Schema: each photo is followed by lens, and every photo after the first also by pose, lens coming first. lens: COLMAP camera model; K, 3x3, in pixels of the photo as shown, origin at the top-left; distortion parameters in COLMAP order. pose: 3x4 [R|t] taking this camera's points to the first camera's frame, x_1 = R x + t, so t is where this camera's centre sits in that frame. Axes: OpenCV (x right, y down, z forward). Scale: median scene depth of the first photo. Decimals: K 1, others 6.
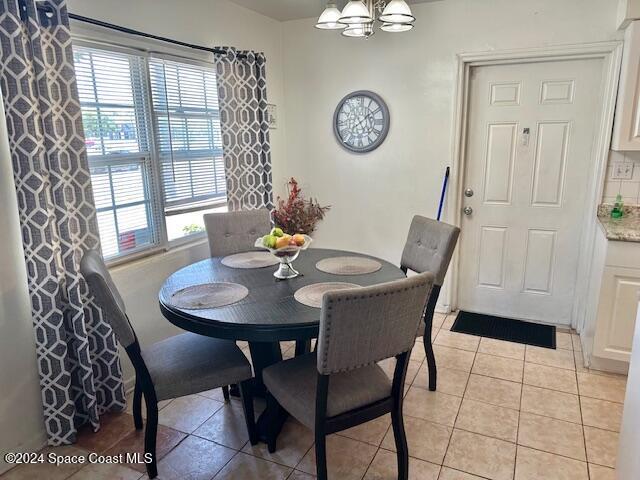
lens RADIAL K [[456.2, 0, 320.0], [0, 456.2, 240.0], [0, 0, 1]] dist [0.004888, -0.000105]
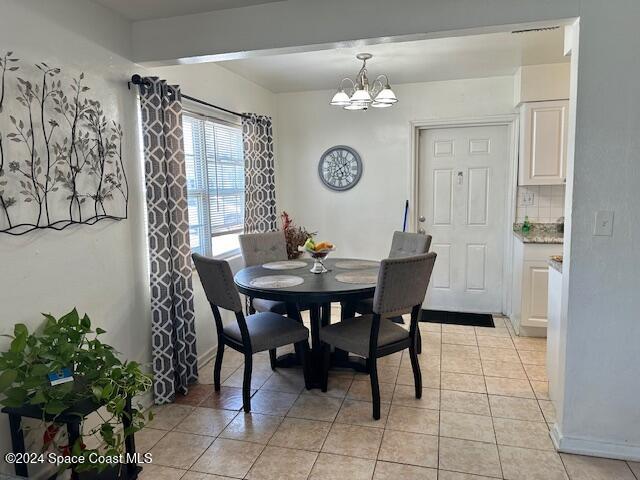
lens RADIAL K [[443.5, 0, 319.2], [0, 443.5, 229.9], [0, 0, 1]] dist [0.065501, -0.001491]
pose [[0.985857, -0.021938, 0.166148, -0.238065], [0.042492, 0.991720, -0.121182, 0.092458], [-0.162114, 0.126528, 0.978626, -0.294112]]
